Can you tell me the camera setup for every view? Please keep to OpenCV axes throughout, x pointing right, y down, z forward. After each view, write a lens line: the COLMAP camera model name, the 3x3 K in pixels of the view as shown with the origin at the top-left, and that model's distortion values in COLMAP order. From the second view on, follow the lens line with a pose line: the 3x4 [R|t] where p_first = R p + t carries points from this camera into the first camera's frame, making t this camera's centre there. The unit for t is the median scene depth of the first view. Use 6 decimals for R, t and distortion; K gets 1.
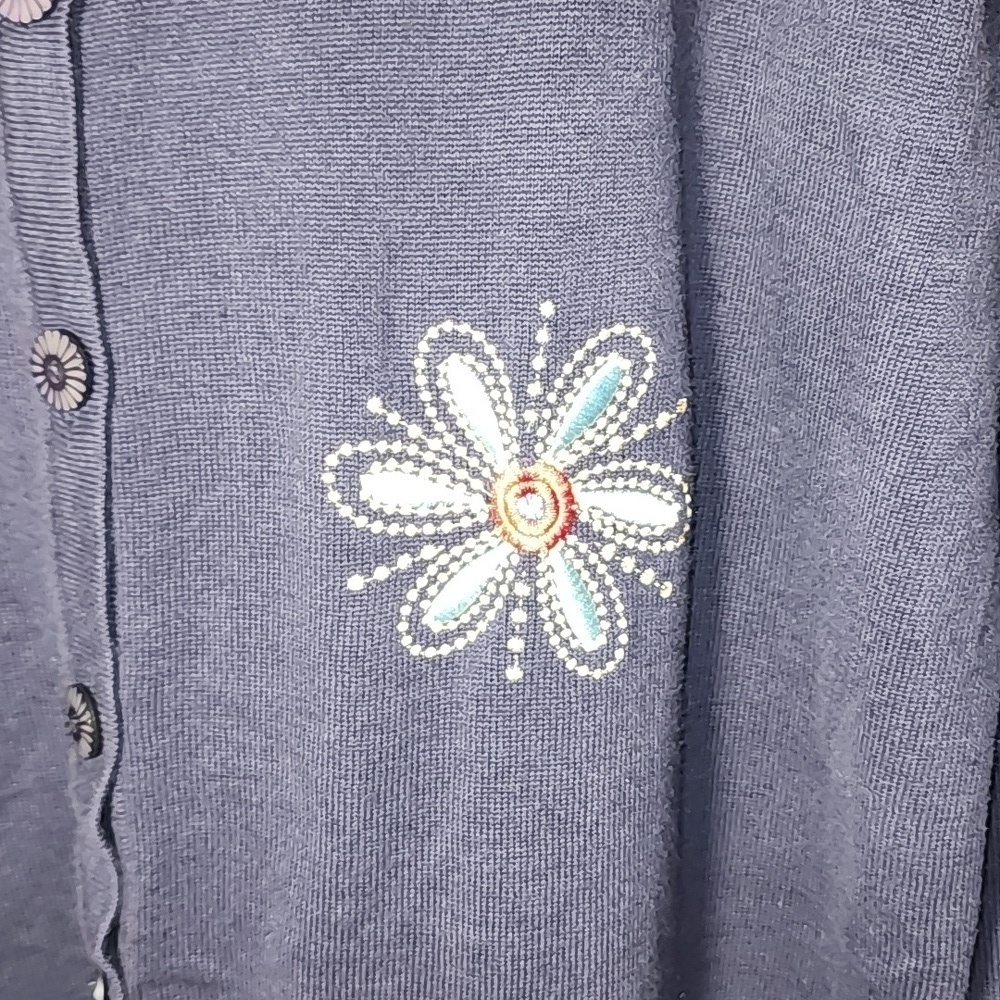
lens RADIAL K [[1581.8, 0, 498.6], [0, 1581.8, 502.9], [0, 0, 1]] dist [0.171033, 0.000000]
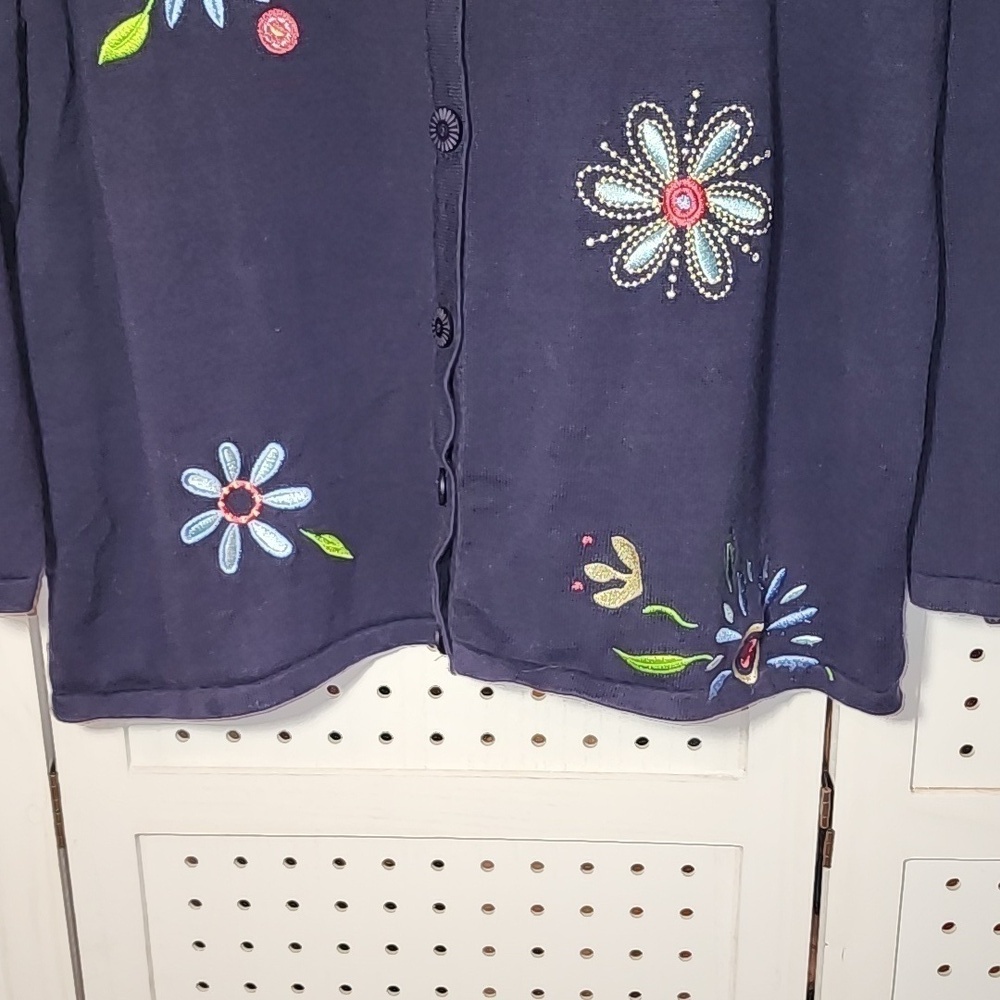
lens RADIAL K [[1581.8, 0, 499.9], [0, 1581.8, 498.0], [0, 0, 1]] dist [0.171033, 0.000000]
pose [[0.992949, 0.037313, -0.112520, 0.030142], [-0.038119, 0.999261, -0.005026, 0.374309], [0.112249, 0.009279, 0.993637, -0.929712]]
